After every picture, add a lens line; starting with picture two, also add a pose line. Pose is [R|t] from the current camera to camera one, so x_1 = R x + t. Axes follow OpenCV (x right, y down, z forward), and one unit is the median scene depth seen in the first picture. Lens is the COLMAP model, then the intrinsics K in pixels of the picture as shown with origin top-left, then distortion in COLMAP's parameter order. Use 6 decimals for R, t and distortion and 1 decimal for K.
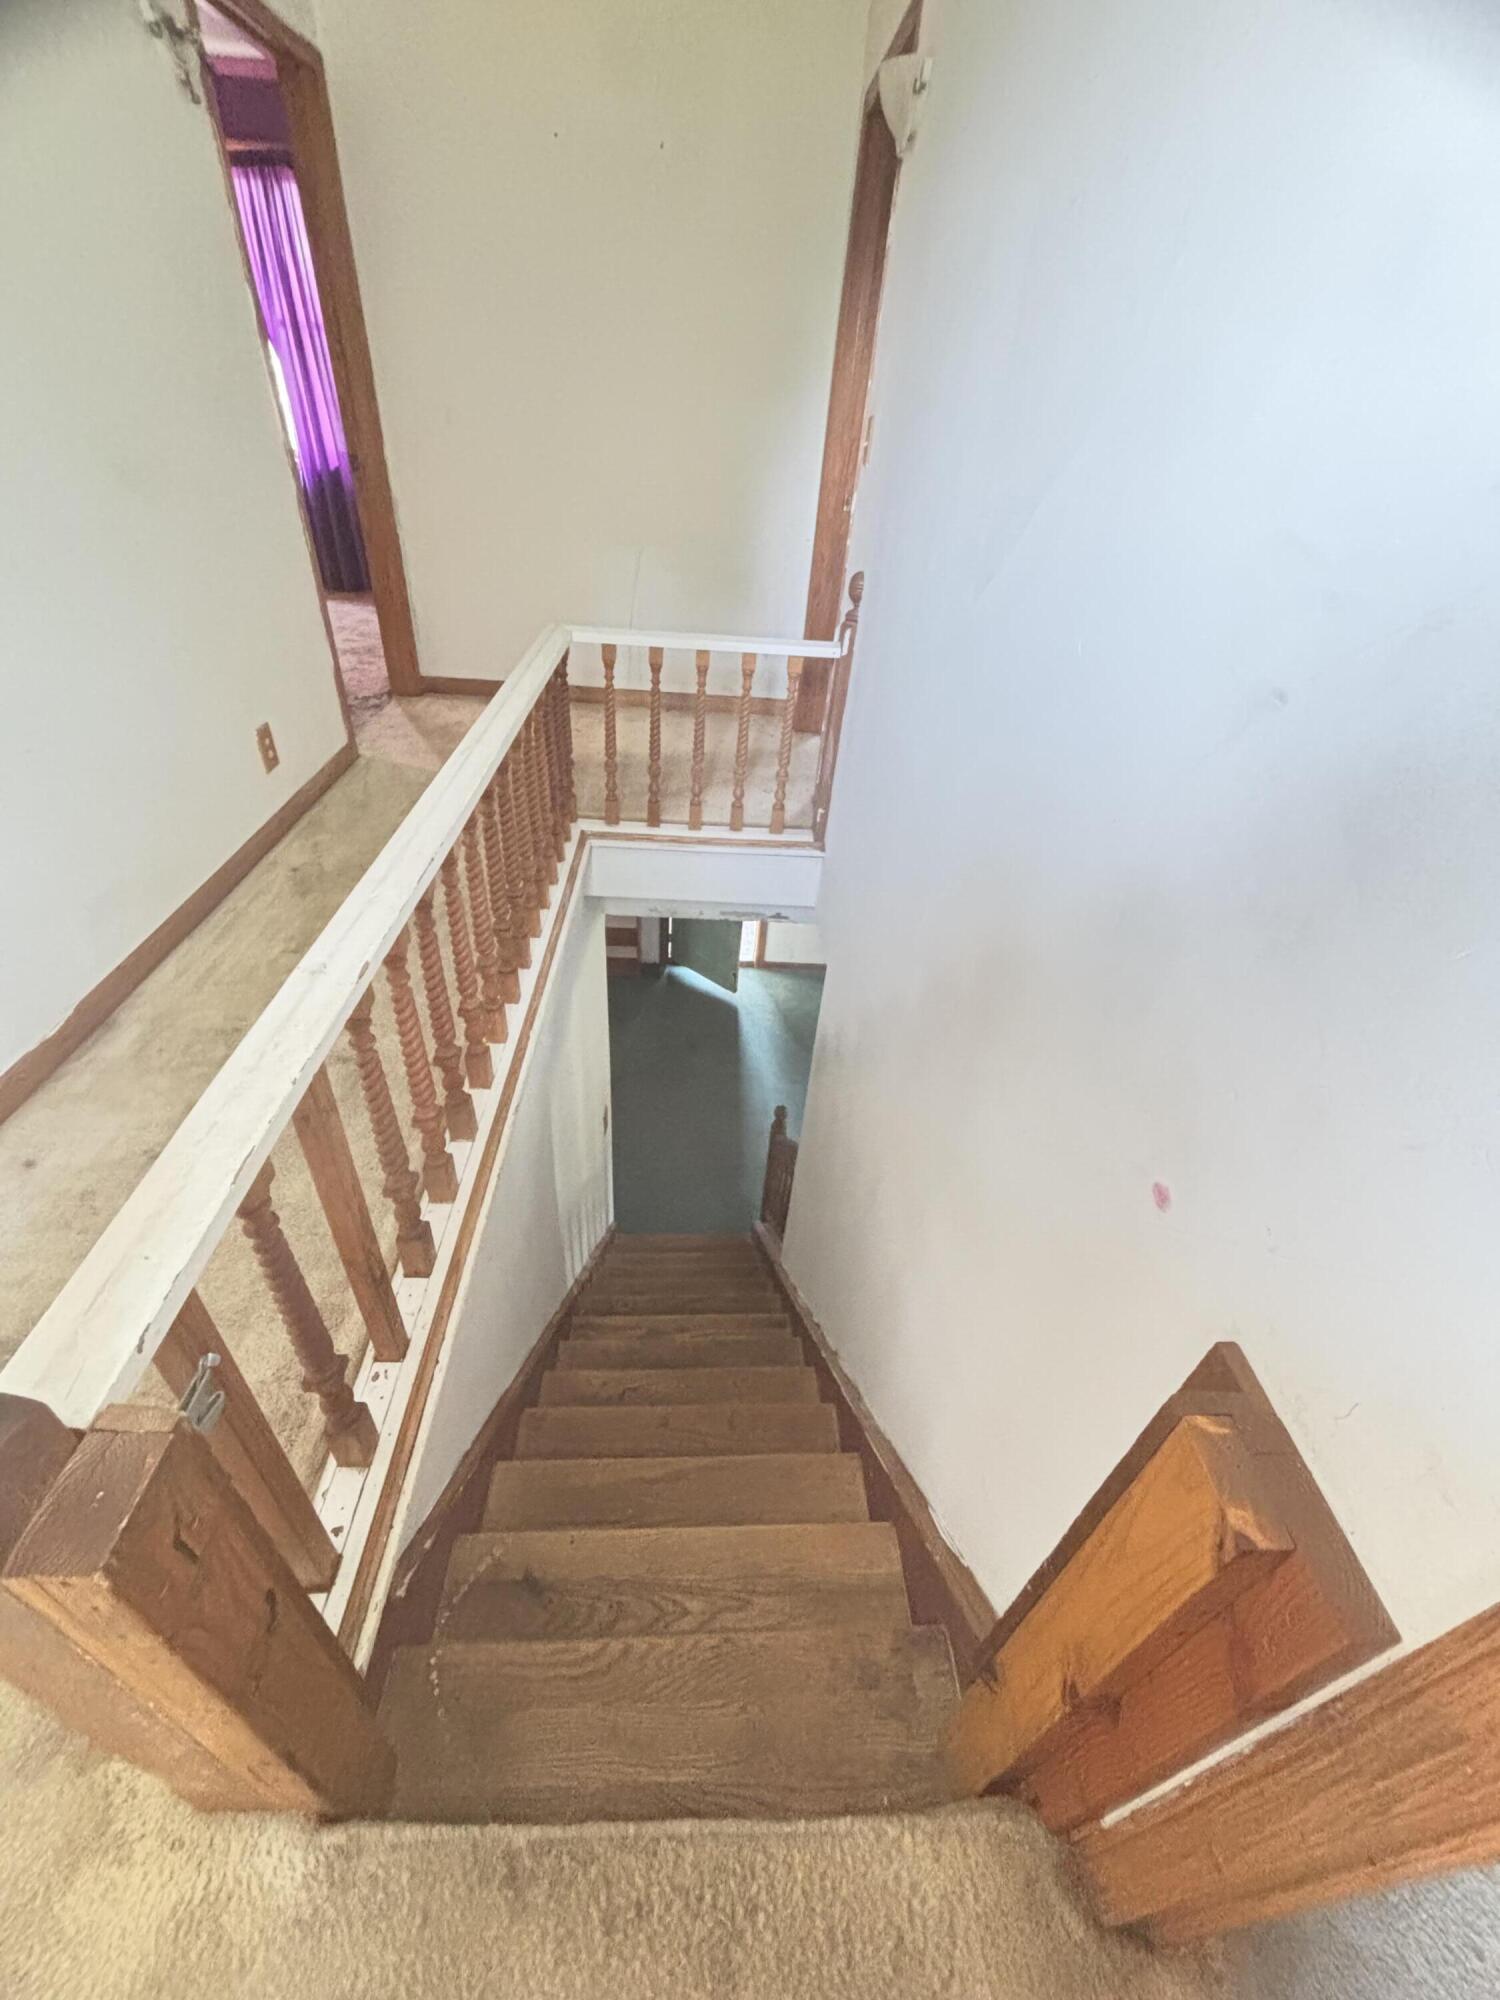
lens RADIAL K [[814.8, 0, 746.4], [0, 814.8, 1007.6], [0, 0, 1]] dist [0.012450, -0.000609]
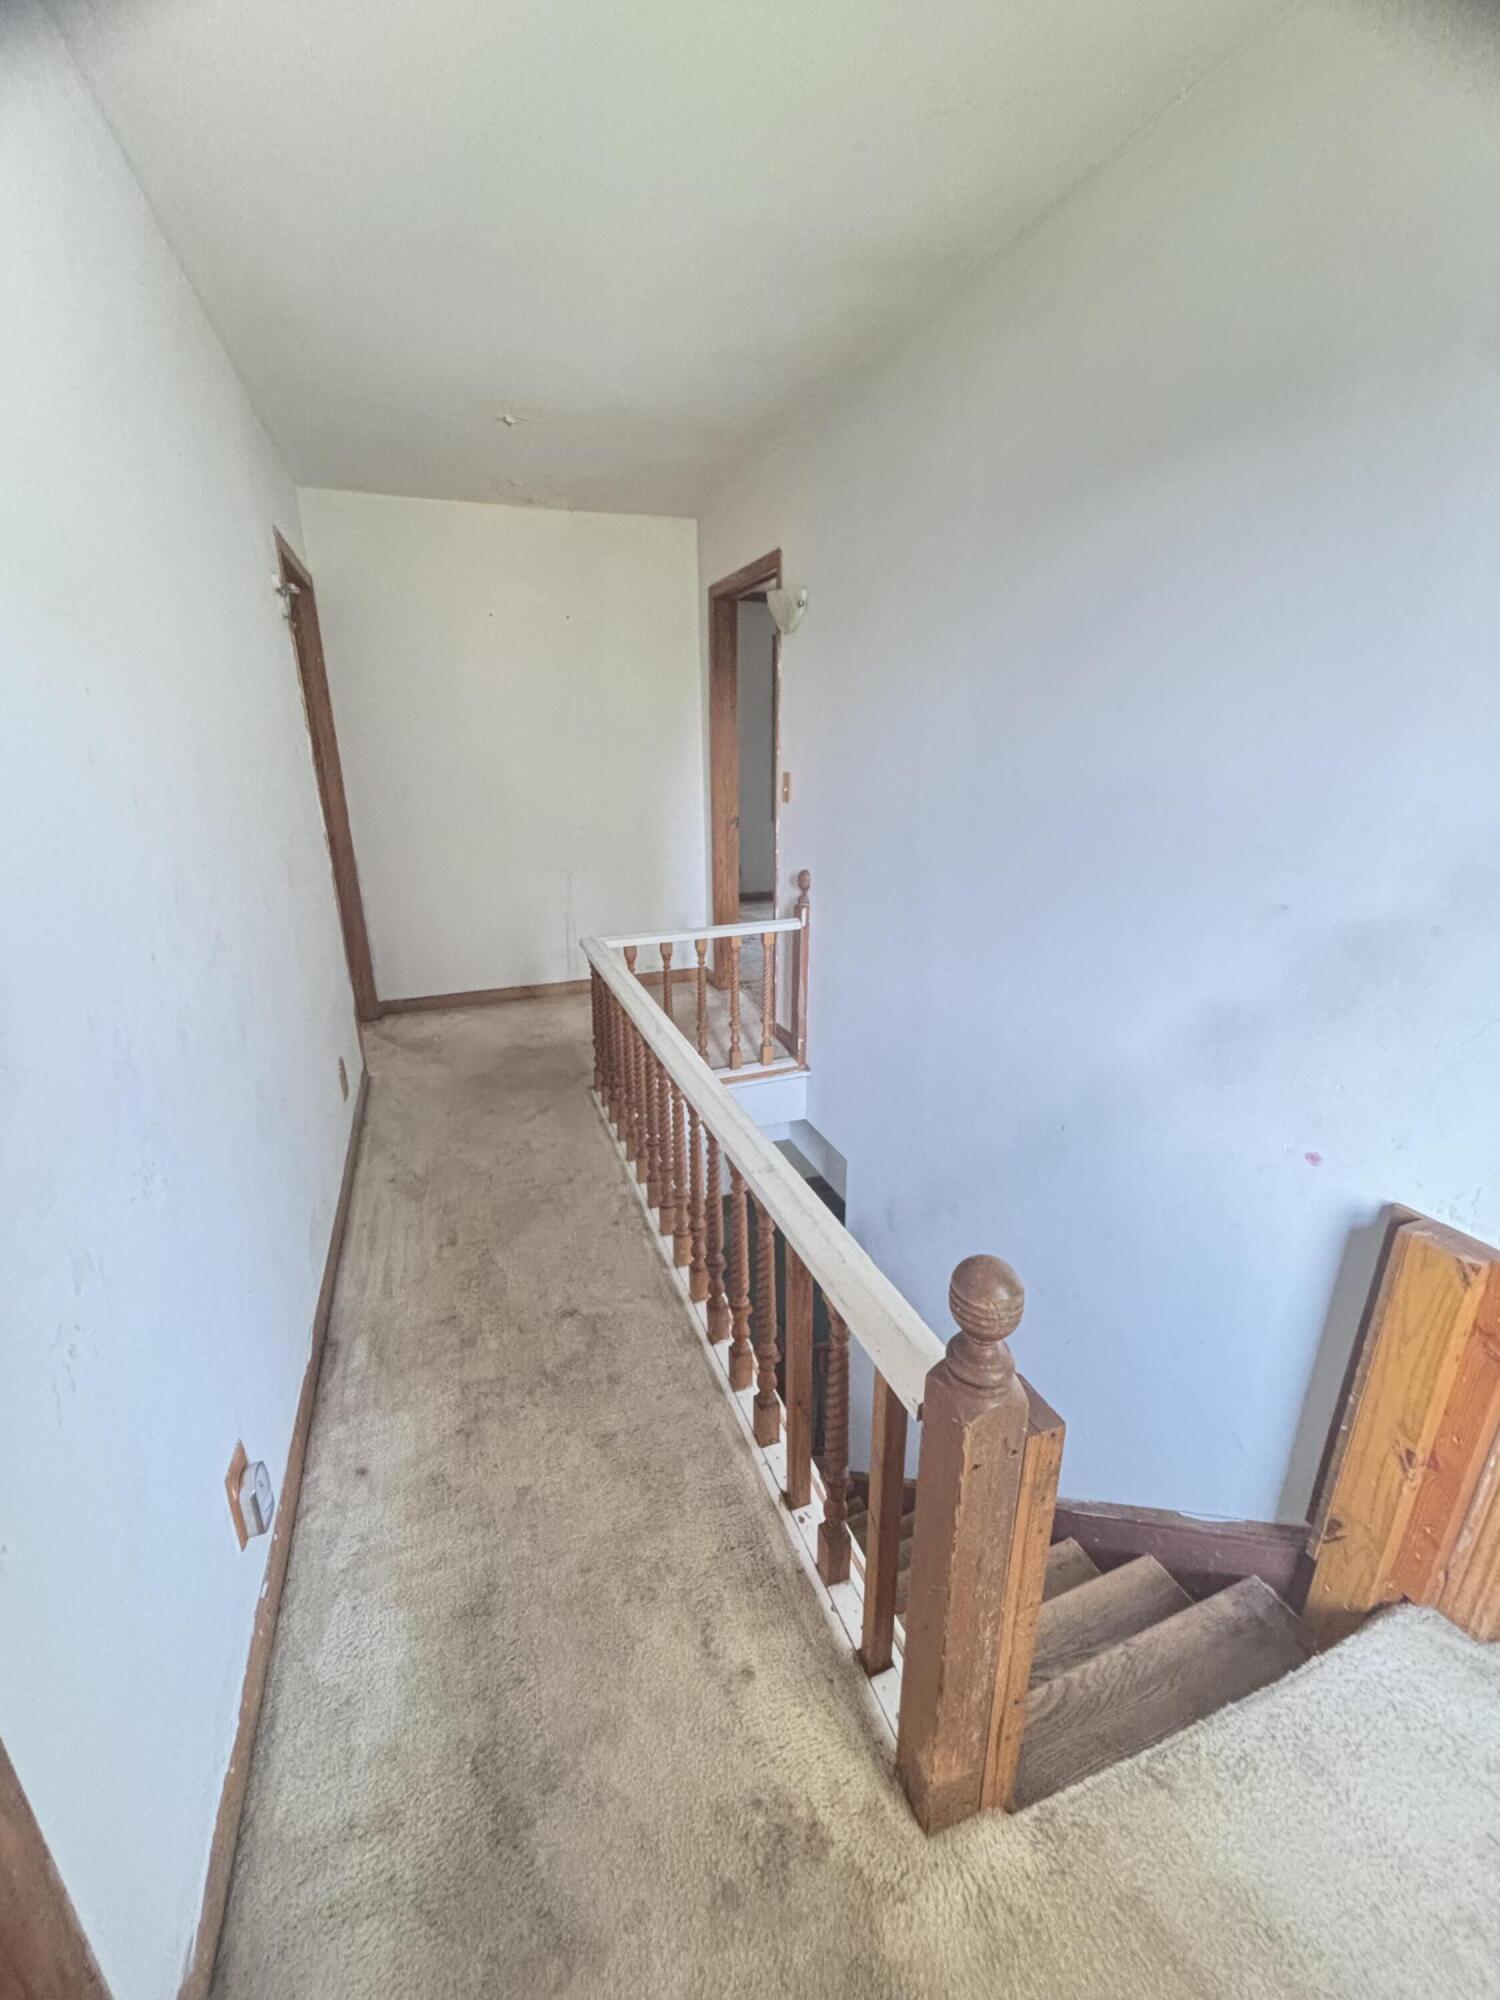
lens RADIAL K [[814.8, 0, 751.1], [0, 814.8, 996.6], [0, 0, 1]] dist [0.012450, -0.000609]
pose [[0.942671, -0.172292, 0.285808, -0.369286], [0.253292, 0.927002, -0.276605, 0.025498], [-0.217288, 0.333141, 0.917498, -0.176232]]
